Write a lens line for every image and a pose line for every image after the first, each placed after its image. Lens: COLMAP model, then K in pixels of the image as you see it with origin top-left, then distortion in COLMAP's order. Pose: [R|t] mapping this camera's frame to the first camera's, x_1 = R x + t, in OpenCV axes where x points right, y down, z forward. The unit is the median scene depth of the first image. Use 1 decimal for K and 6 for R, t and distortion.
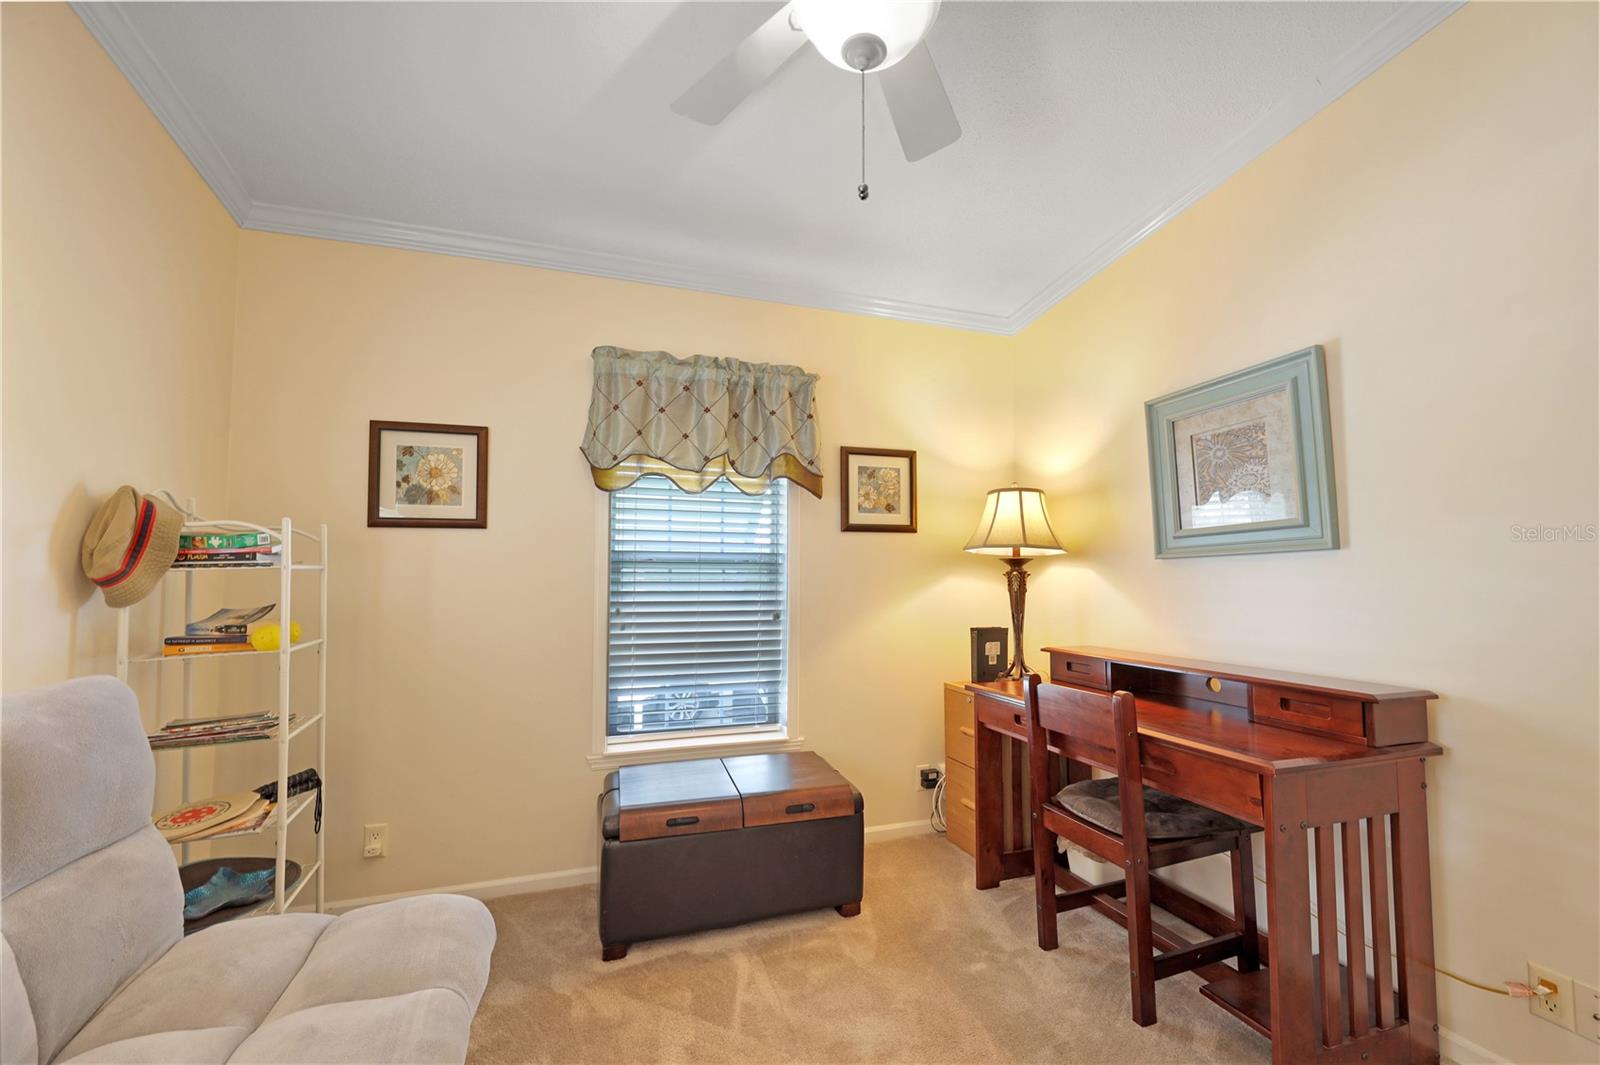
lens RADIAL K [[636.6, 0, 806.4], [0, 636.6, 538.5], [0, 0, 1]] dist [-0.000465, 0.000220]
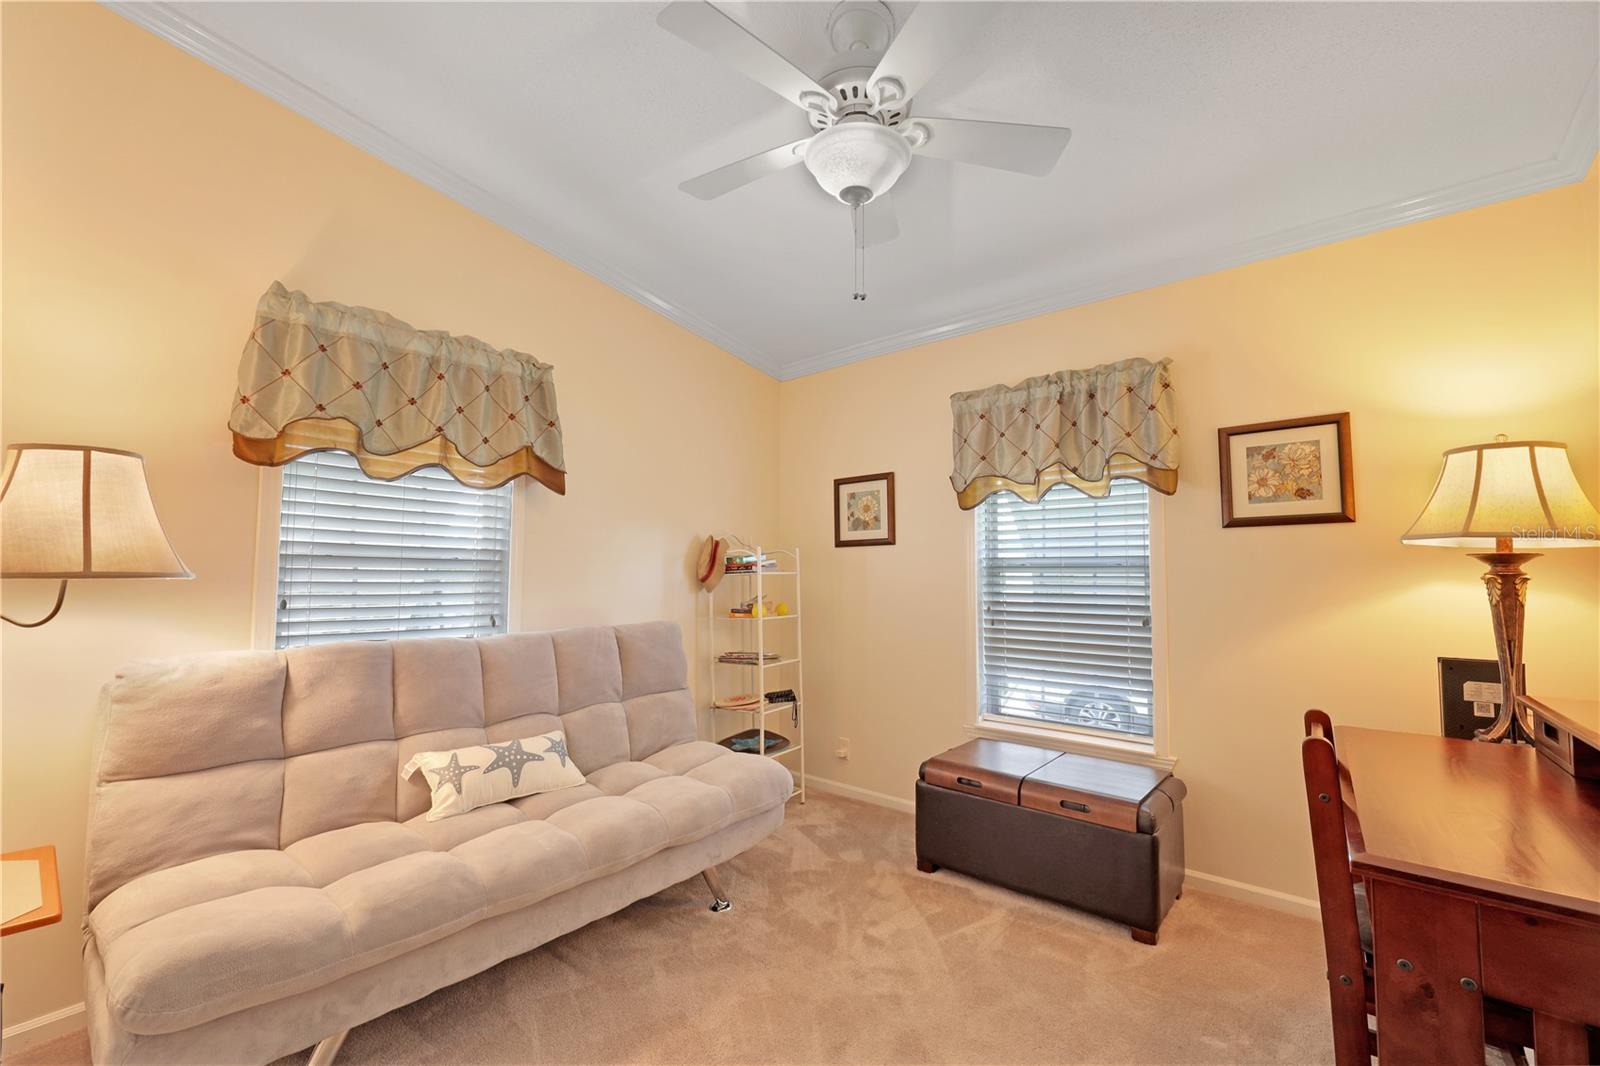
lens RADIAL K [[636.6, 0, 805.0], [0, 636.6, 540.2], [0, 0, 1]] dist [-0.000465, 0.000220]
pose [[0.541290, -0.048386, -0.839442, 0.531492], [0.044826, 0.998584, -0.028655, 0.005264], [0.839640, -0.022118, 0.542693, 0.073949]]
